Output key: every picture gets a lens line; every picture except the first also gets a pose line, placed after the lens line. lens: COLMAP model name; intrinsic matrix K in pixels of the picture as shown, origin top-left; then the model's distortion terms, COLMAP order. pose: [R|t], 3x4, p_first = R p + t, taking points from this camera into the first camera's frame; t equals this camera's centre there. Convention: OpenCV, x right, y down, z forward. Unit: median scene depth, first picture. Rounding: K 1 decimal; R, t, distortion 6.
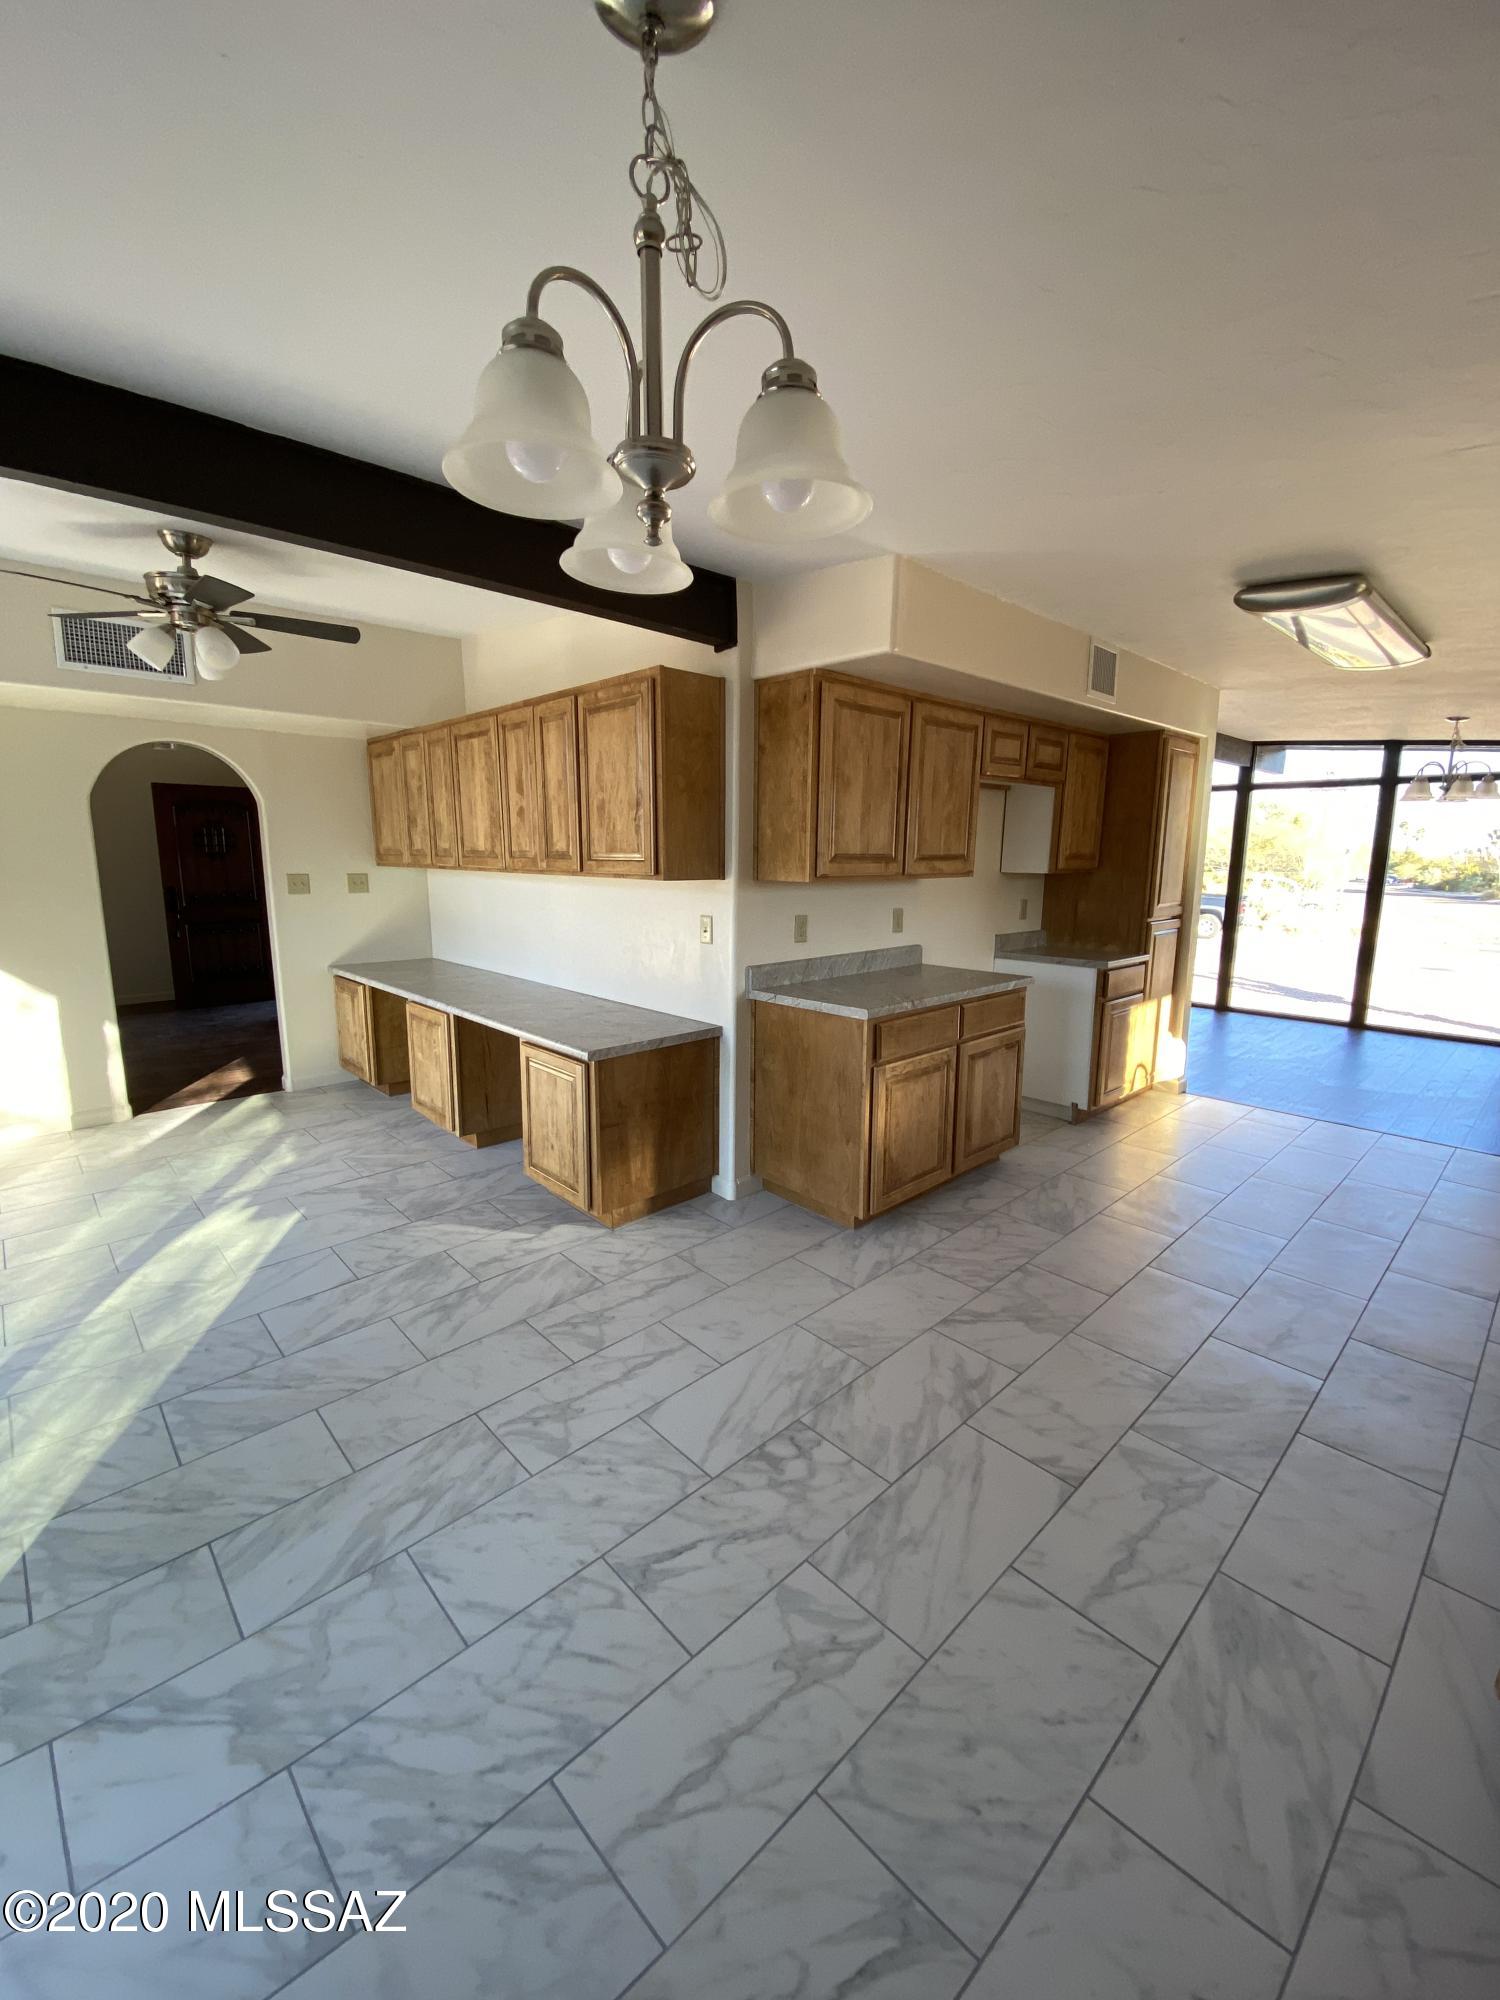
lens RADIAL K [[814.4, 0, 748.6], [0, 814.4, 996.7], [0, 0, 1]] dist [0.014870, -0.019876]
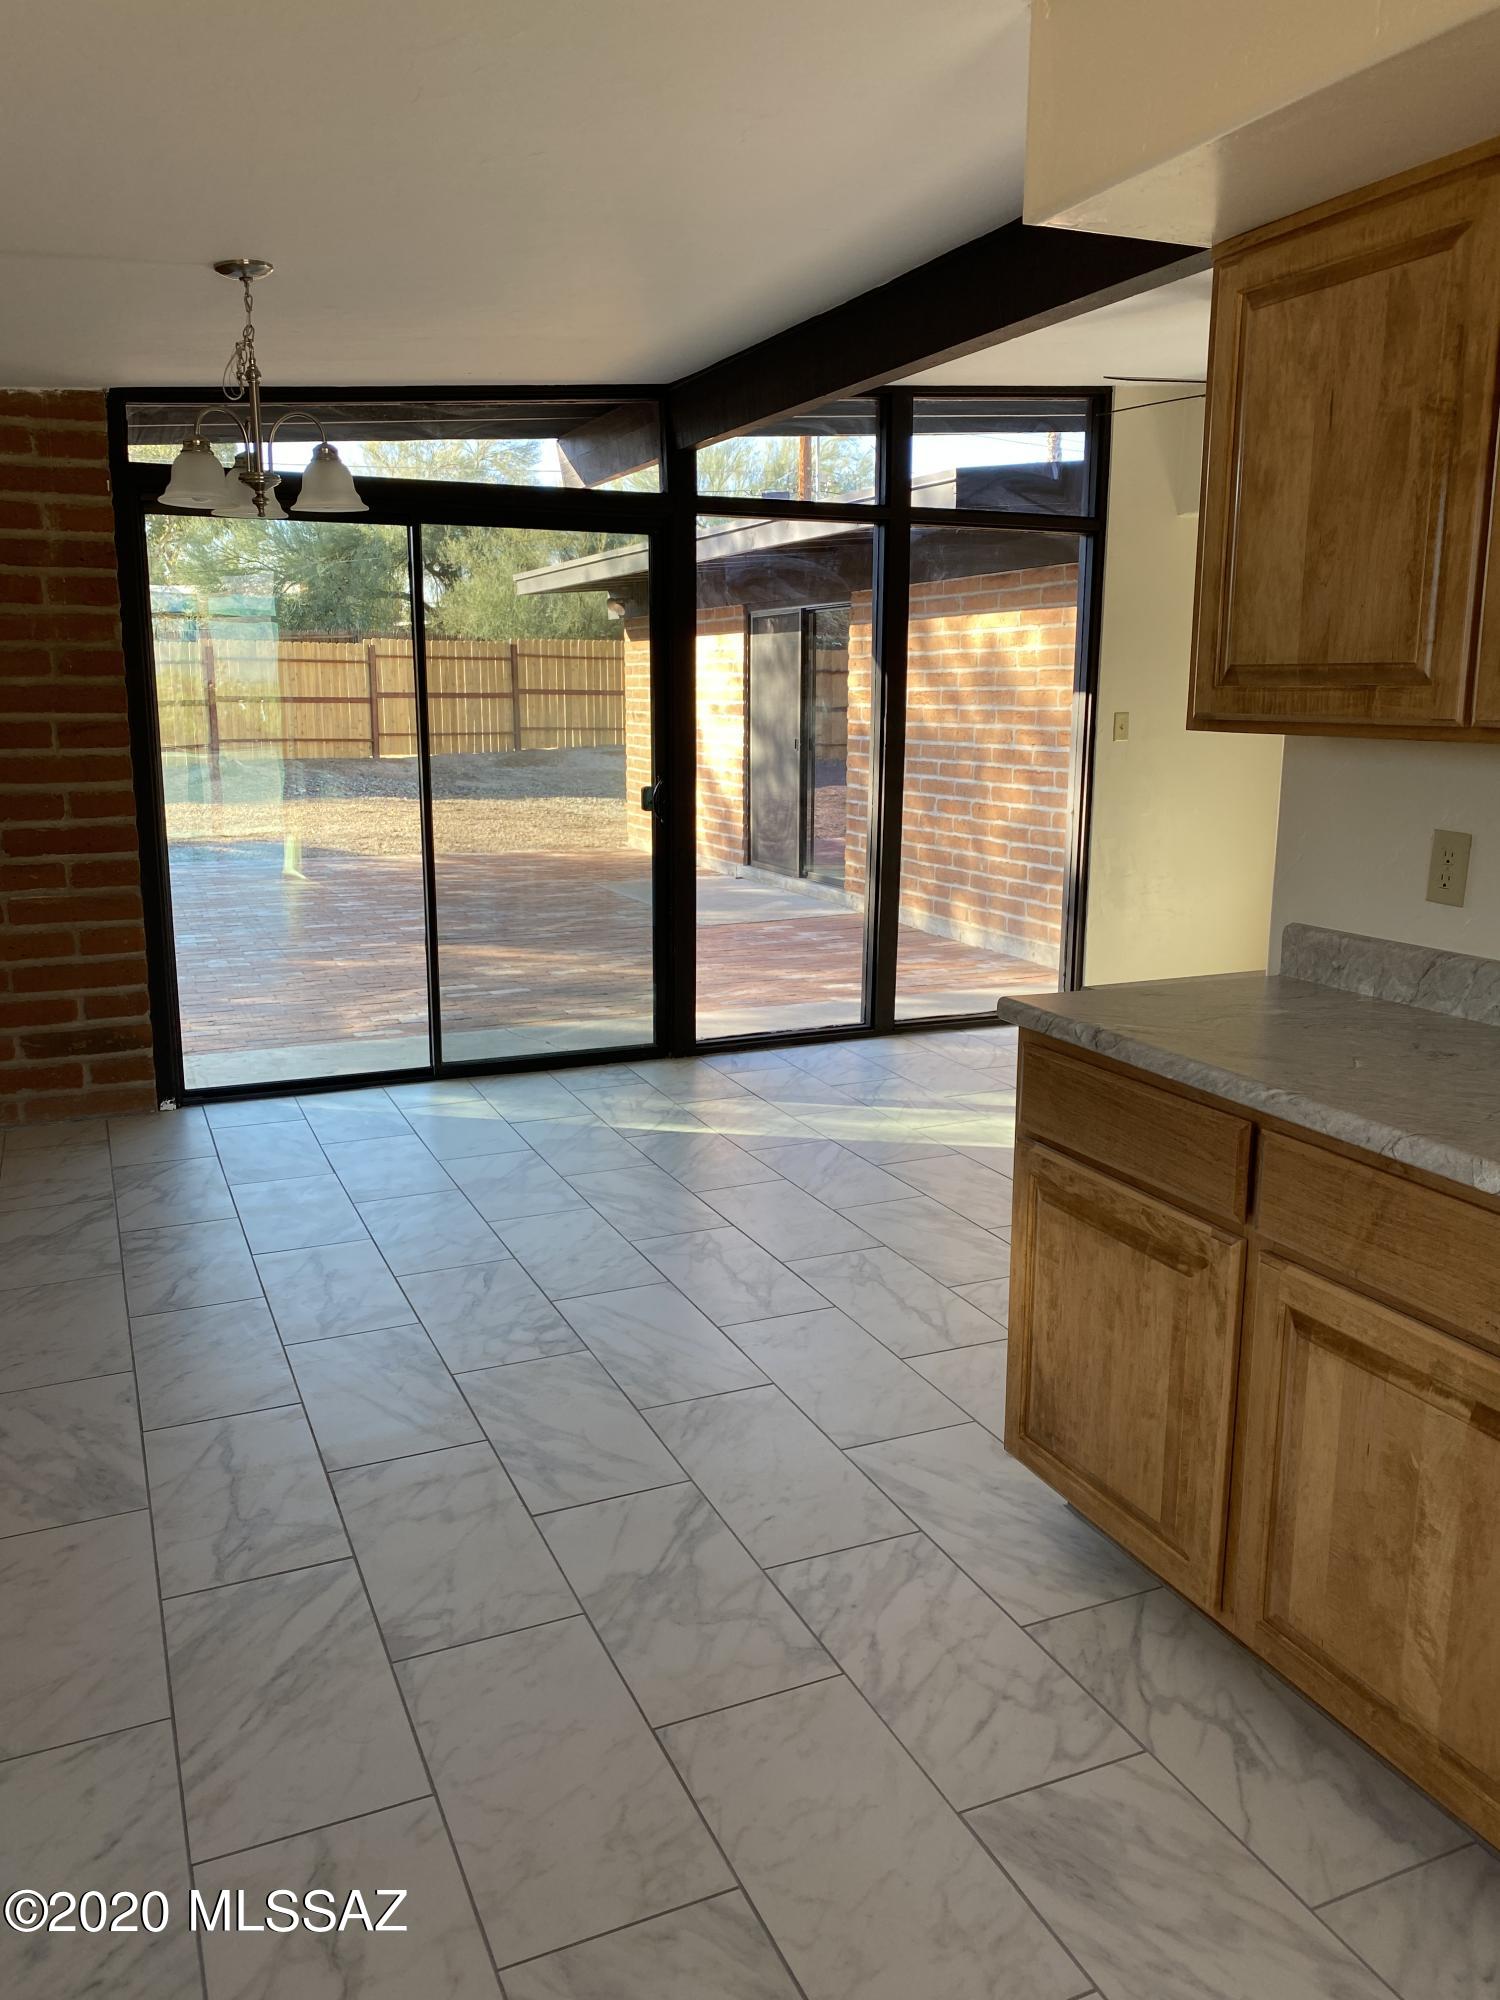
lens RADIAL K [[1512.3, 0, 741.0], [0, 1512.3, 994.6], [0, 0, 1]] dist [0.020081, -0.002818]
pose [[-0.339875, 0.181971, -0.922698, 1.013618], [-0.169214, 0.953259, 0.250328, -0.180989], [0.925122, 0.241214, -0.293197, 1.114131]]
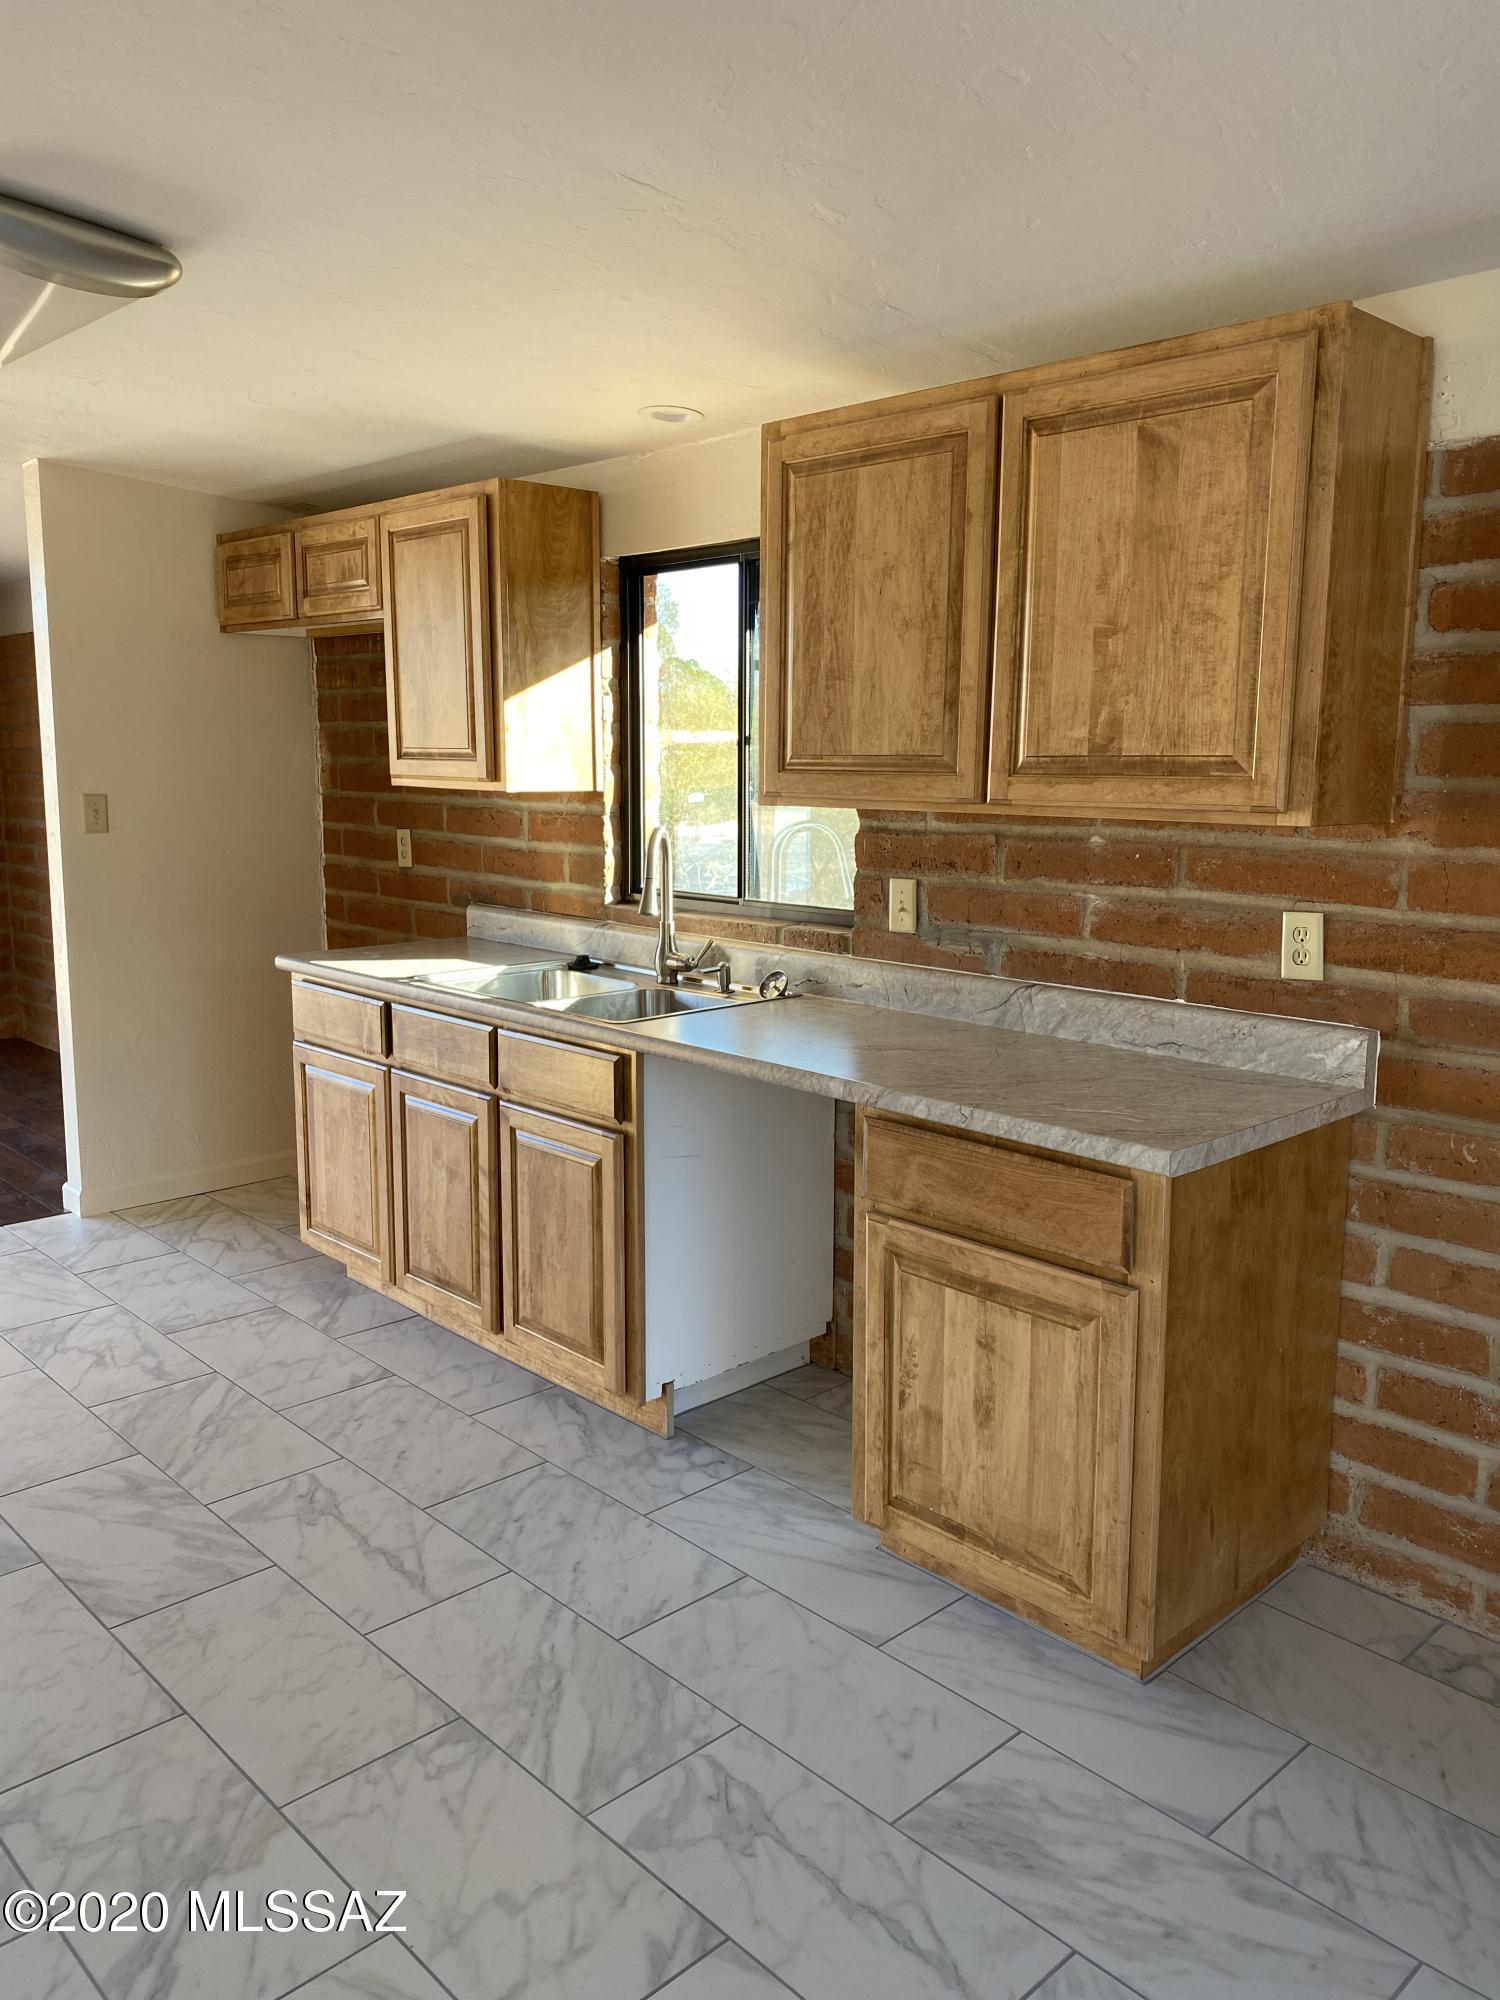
lens RADIAL K [[1512.3, 0, 741.0], [0, 1512.3, 994.6], [0, 0, 1]] dist [0.020081, -0.002818]
pose [[0.001023, -0.161712, 0.986837, -0.320347], [0.175174, 0.971608, 0.159035, -0.103930], [-0.984537, 0.172706, 0.029322, 0.564244]]
